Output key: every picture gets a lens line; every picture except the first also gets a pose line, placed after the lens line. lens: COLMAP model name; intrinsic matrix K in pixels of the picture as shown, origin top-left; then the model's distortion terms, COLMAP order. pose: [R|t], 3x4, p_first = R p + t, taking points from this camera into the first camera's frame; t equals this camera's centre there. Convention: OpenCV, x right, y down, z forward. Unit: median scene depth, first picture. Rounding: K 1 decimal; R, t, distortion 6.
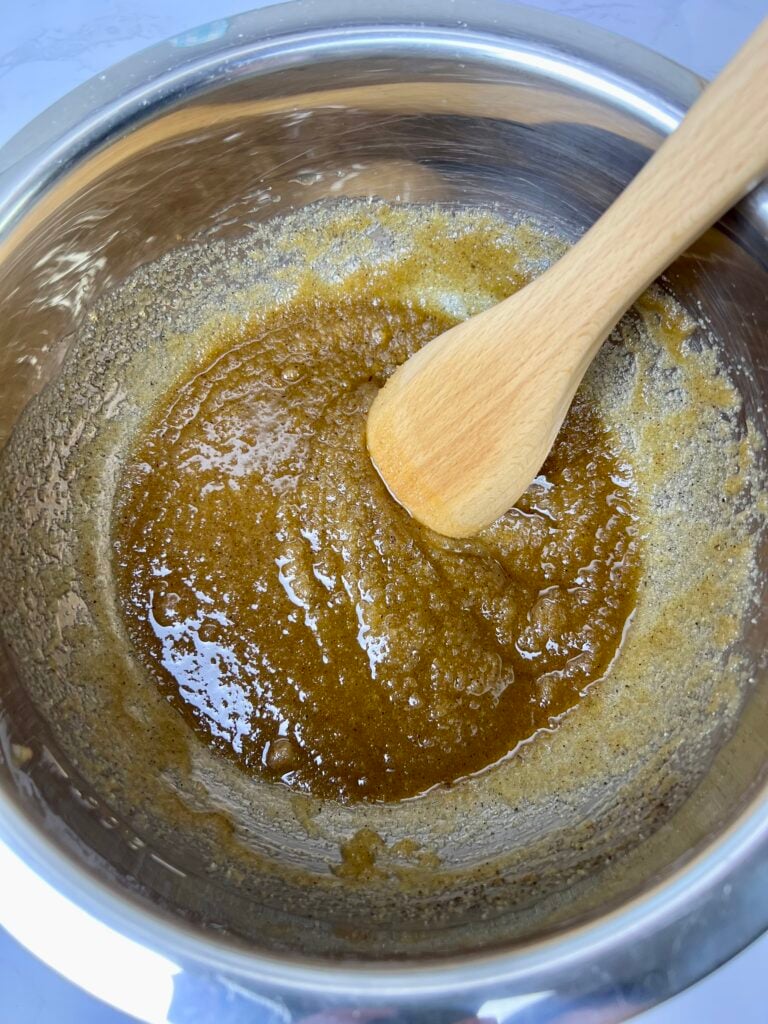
lens RADIAL K [[793.0, 0, 385.1], [0, 793.0, 512.5], [0, 0, 1]] dist [0.006599, -0.000278]
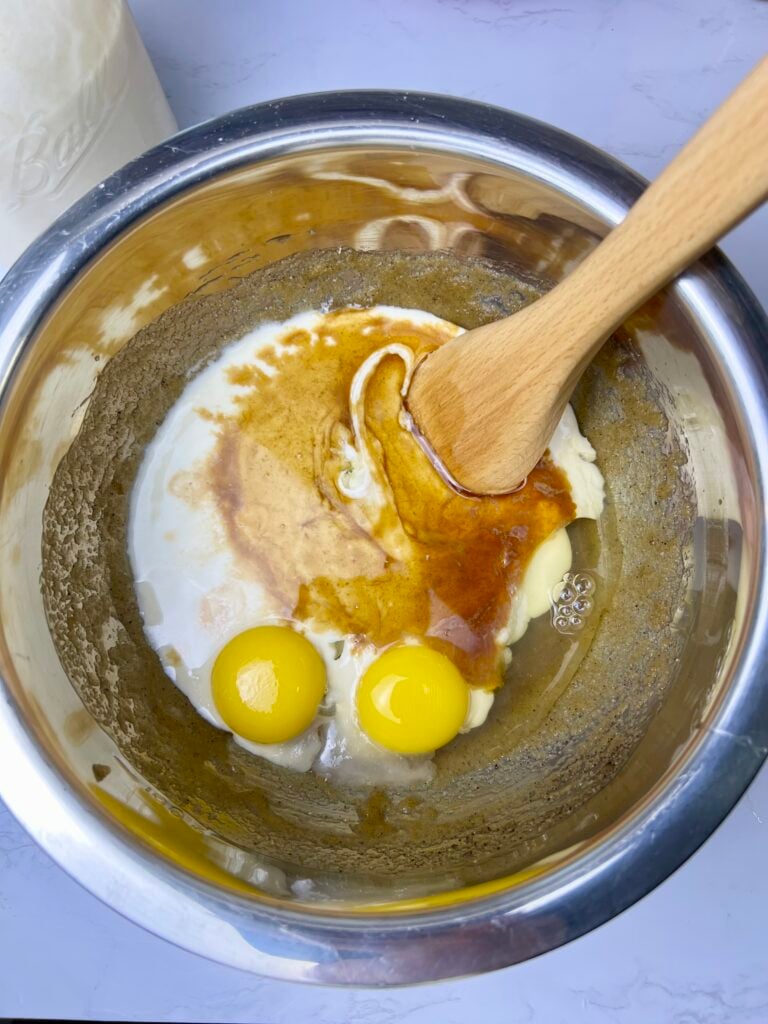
lens RADIAL K [[793.0, 0, 383.1], [0, 793.0, 511.6], [0, 0, 1]] dist [0.006599, -0.000278]
pose [[0.996988, -0.069611, 0.034184, -0.025157], [0.065470, 0.991759, 0.110122, -0.170381], [-0.041568, -0.107552, 0.993330, -0.178681]]
